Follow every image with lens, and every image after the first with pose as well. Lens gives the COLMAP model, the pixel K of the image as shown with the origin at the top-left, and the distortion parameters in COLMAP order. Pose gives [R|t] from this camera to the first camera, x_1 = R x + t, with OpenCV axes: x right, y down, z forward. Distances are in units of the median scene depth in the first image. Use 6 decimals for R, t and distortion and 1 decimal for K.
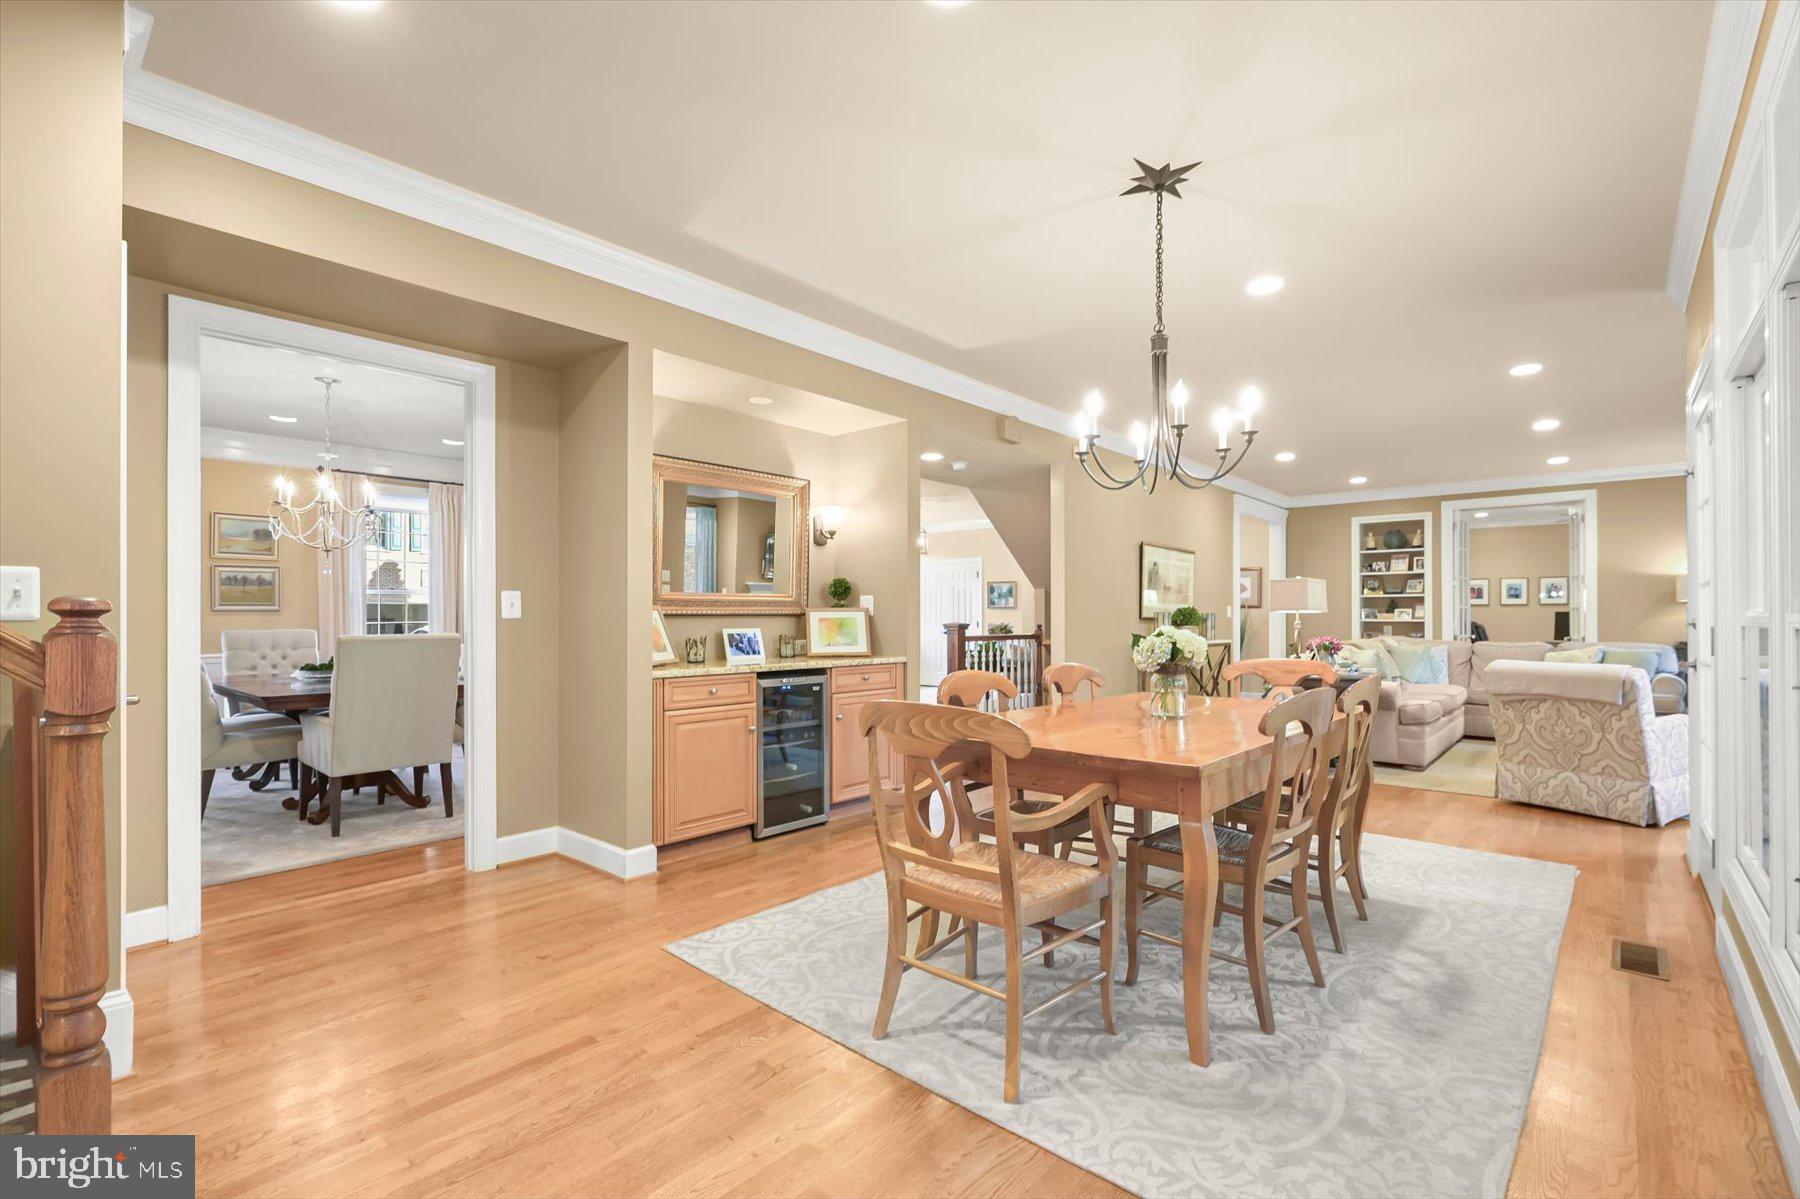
lens RADIAL K [[812.4, 0, 918.8], [0, 812.4, 613.8], [0, 0, 1]] dist [0.012606, -0.000199]
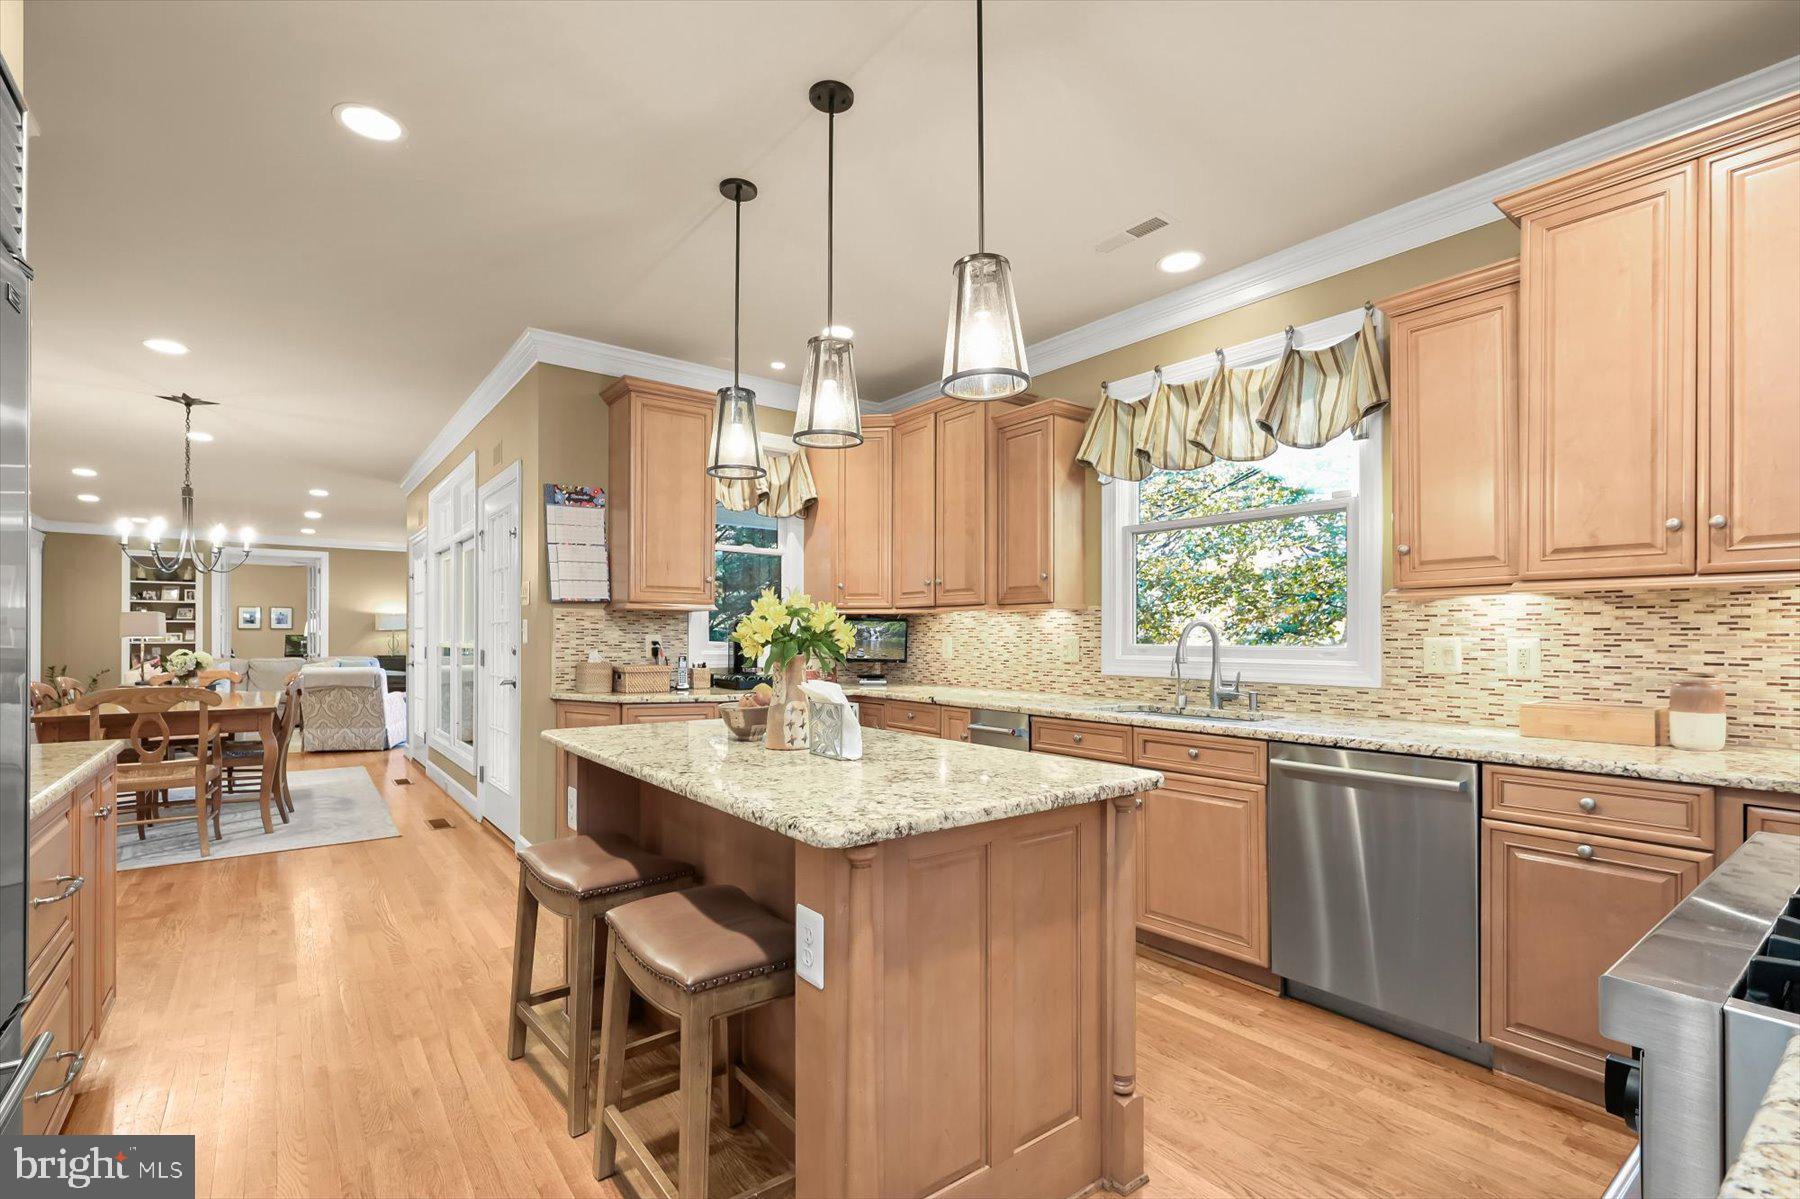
lens RADIAL K [[812.4, 0, 898.3], [0, 812.4, 633.5], [0, 0, 1]] dist [0.012606, -0.000199]
pose [[0.212448, 0.001936, 0.977170, -0.361777], [-0.005215, 0.999986, -0.000847, -0.009361], [-0.977158, -0.004916, 0.212455, -0.289952]]
